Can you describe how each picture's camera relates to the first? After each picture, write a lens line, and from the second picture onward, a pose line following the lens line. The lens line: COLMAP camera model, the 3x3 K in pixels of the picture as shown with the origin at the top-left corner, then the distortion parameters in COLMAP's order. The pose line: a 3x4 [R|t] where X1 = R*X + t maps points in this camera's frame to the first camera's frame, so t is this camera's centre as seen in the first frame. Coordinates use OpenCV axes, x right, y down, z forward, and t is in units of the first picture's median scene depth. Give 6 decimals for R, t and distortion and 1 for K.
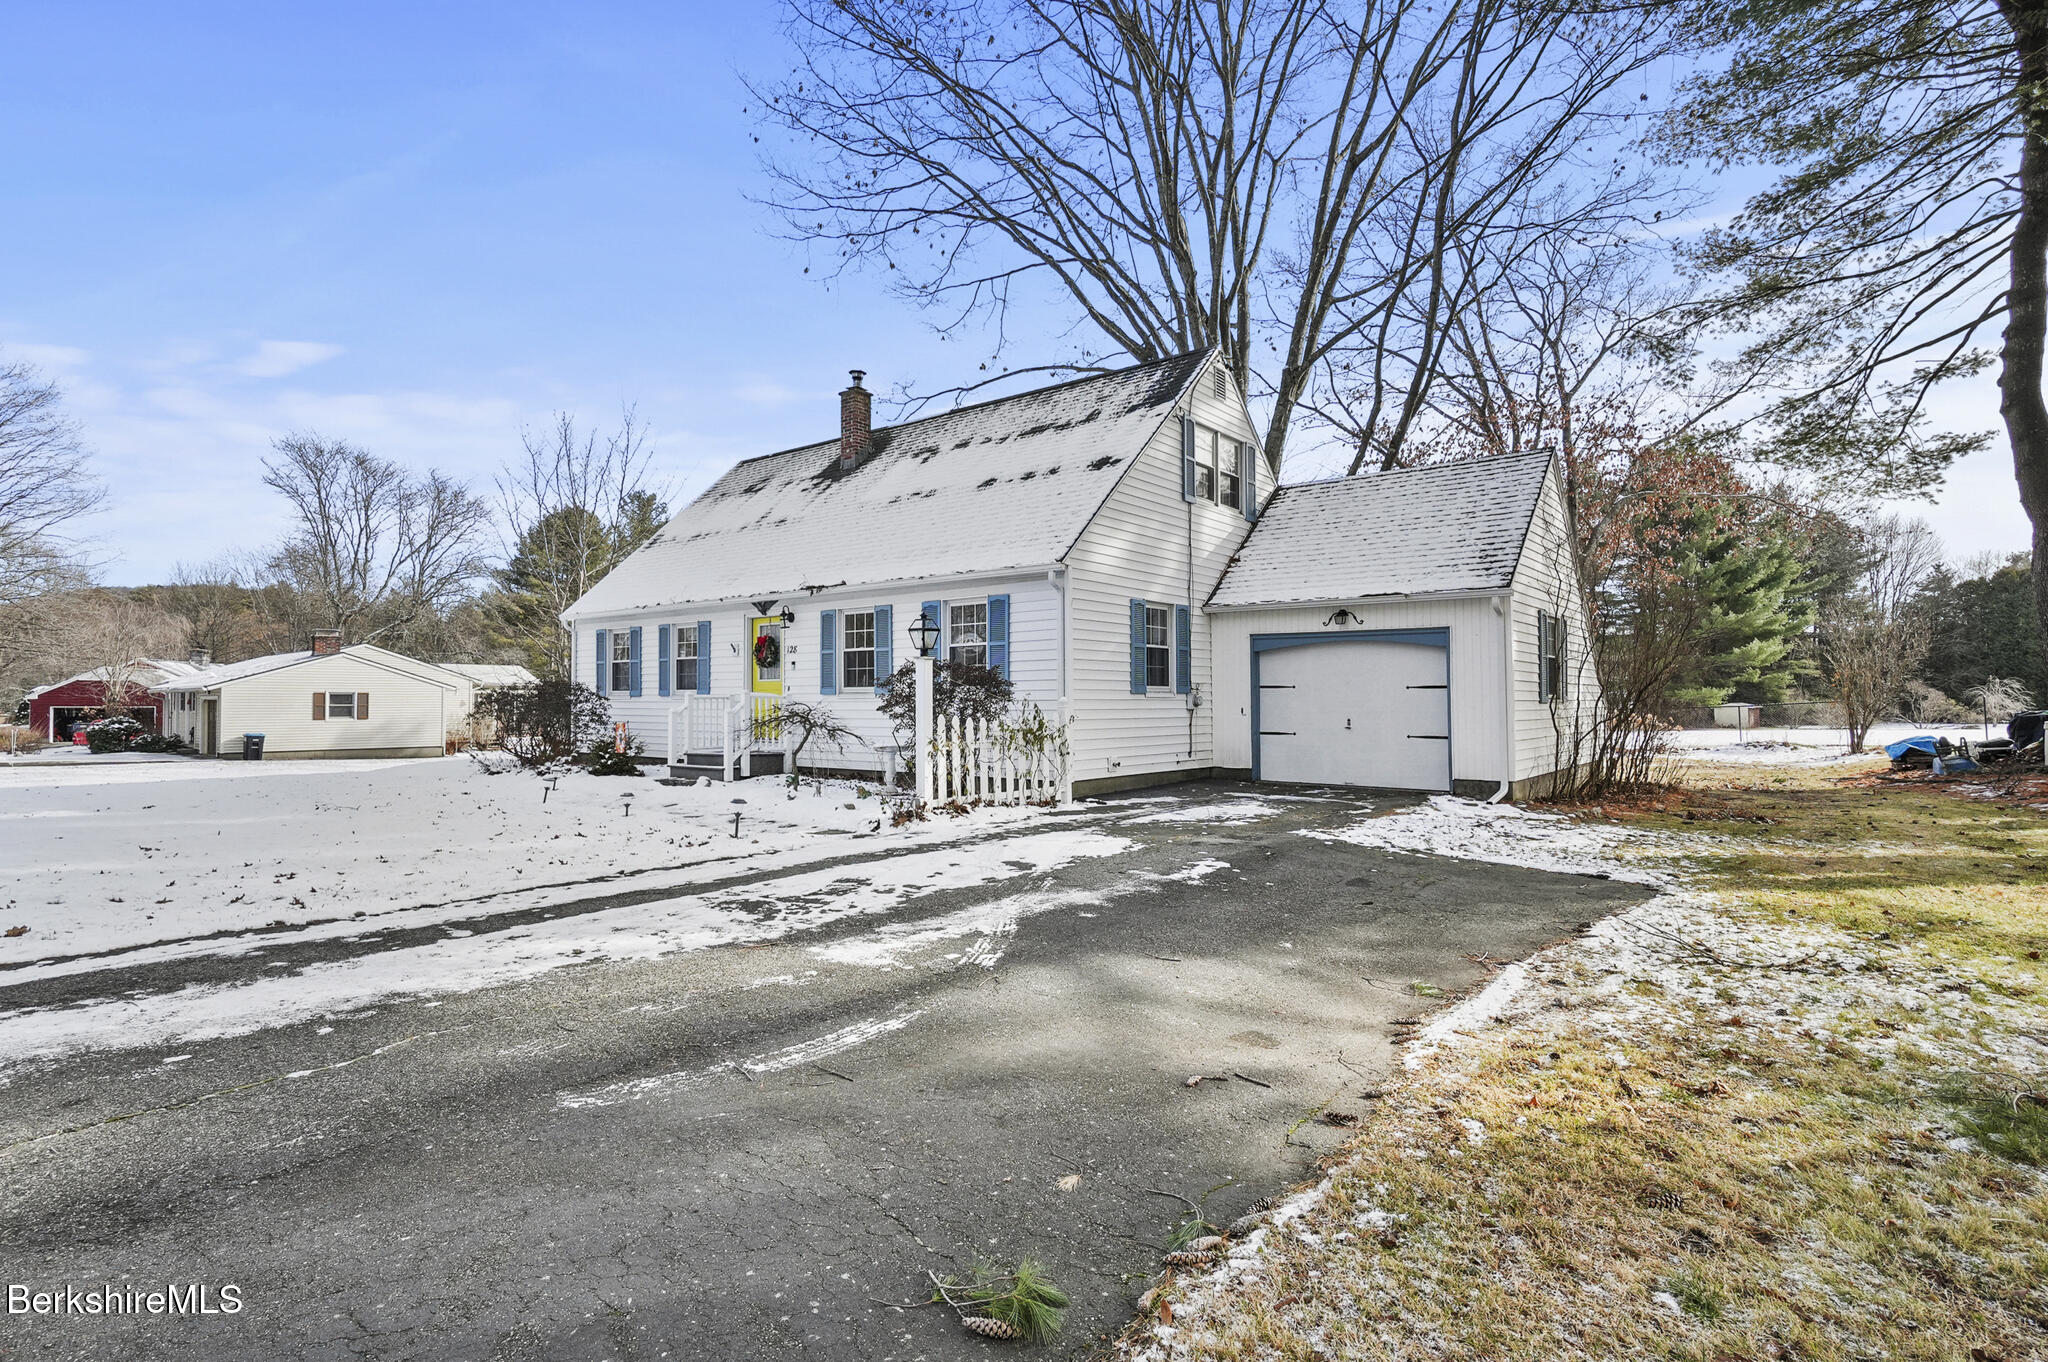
lens RADIAL K [[1026.4, 0, 1003.7], [0, 1026.4, 692.4], [0, 0, 1]] dist [0.014256, 0.007482]
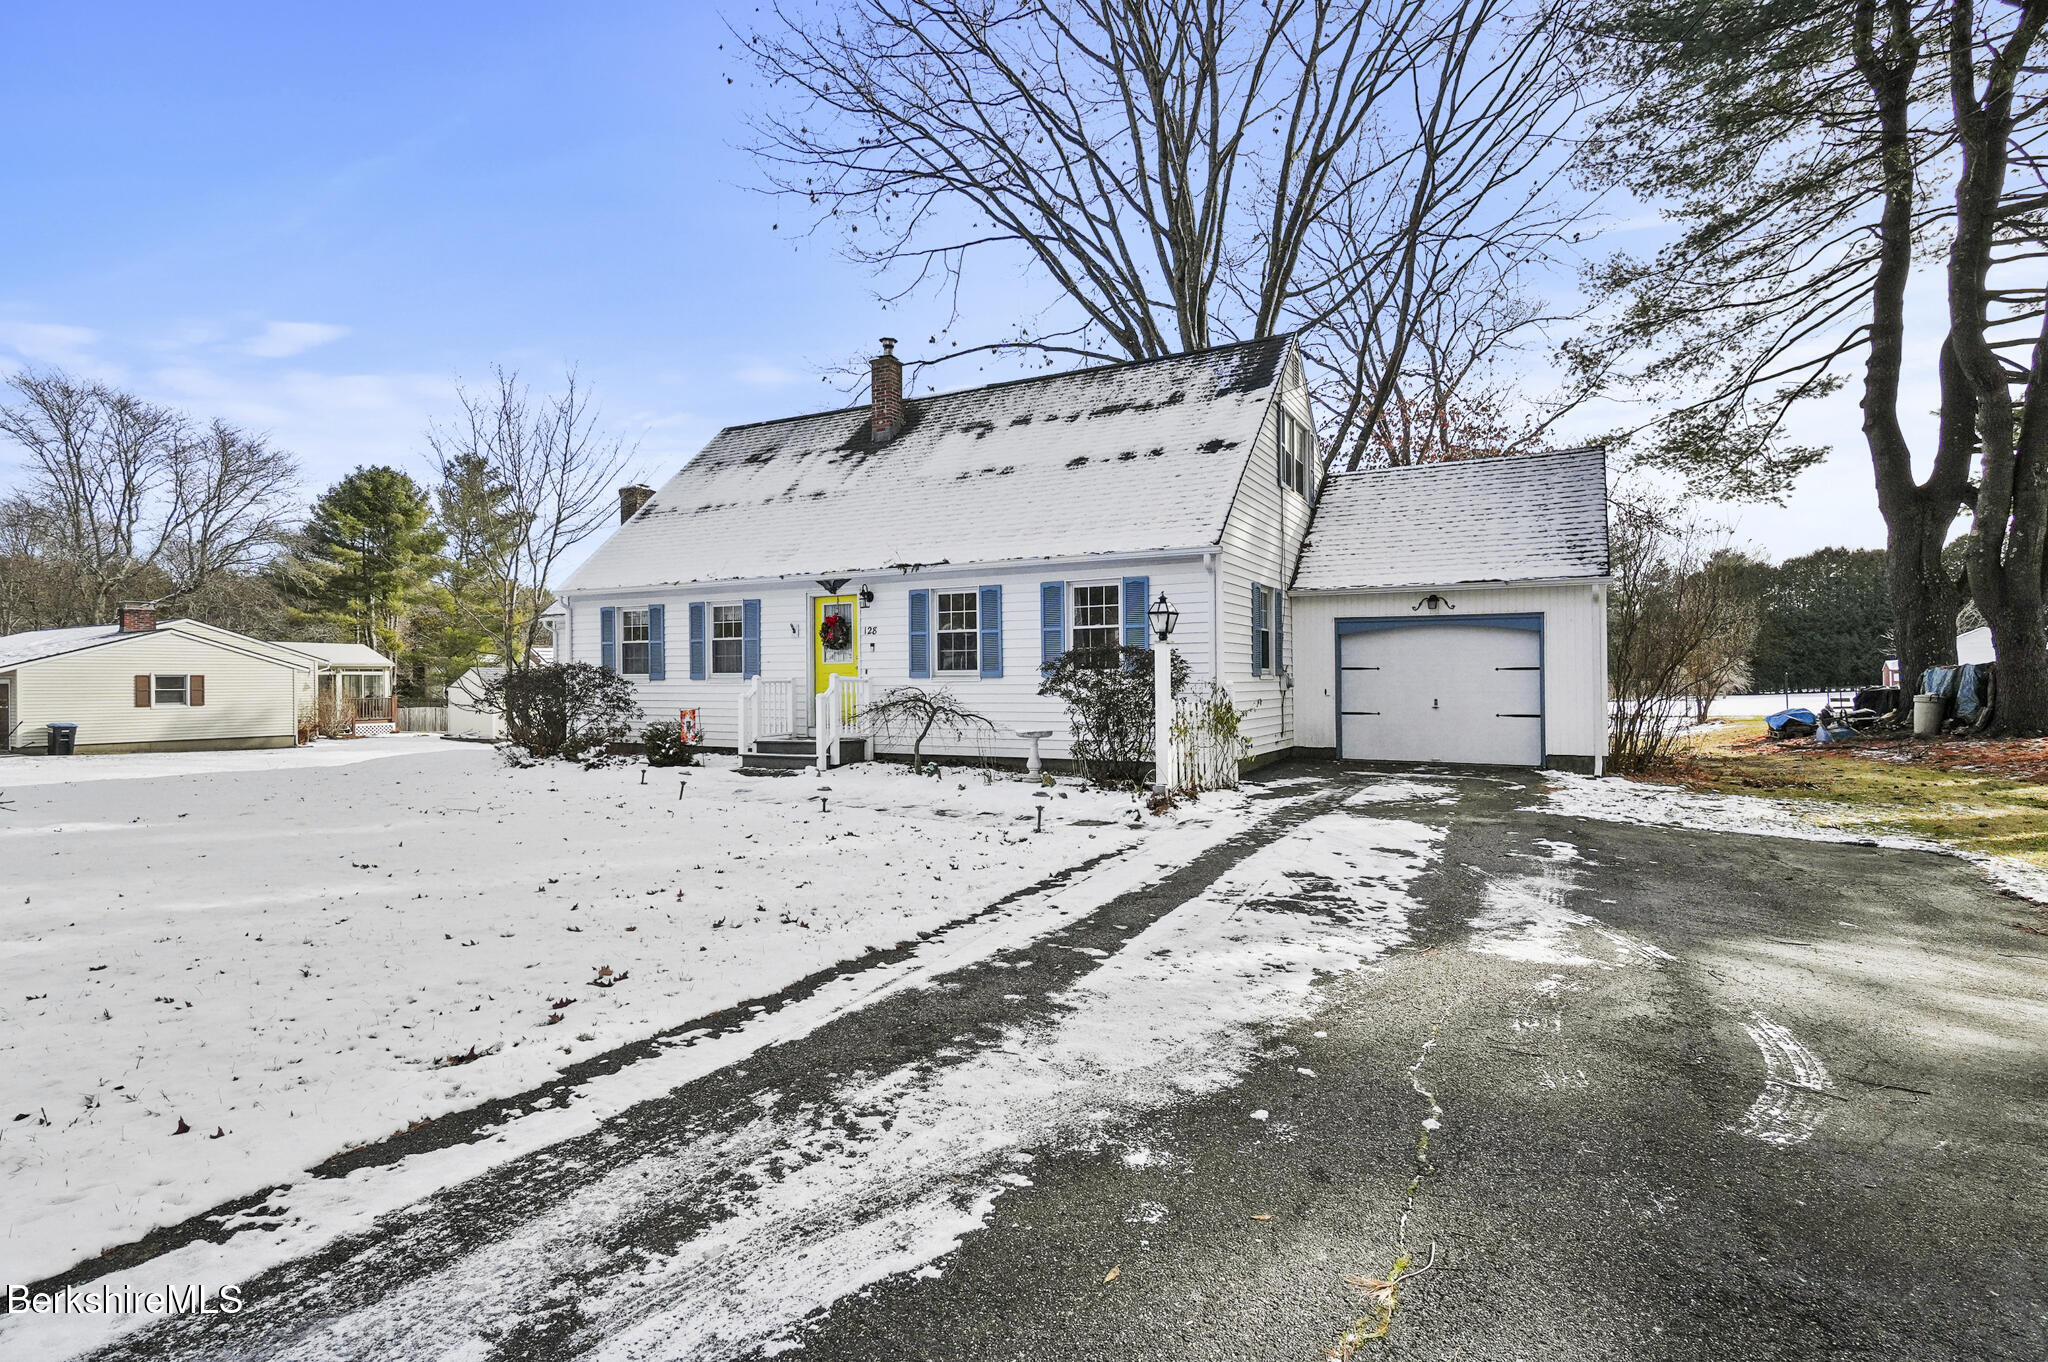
lens RADIAL K [[1026.4, 0, 1002.8], [0, 1026.4, 681.2], [0, 0, 1]] dist [0.014256, 0.007482]
pose [[0.983123, -0.004887, 0.182881, -0.253994], [0.002980, 0.999938, 0.010702, -0.004538], [-0.182922, -0.009977, 0.983077, 0.043033]]
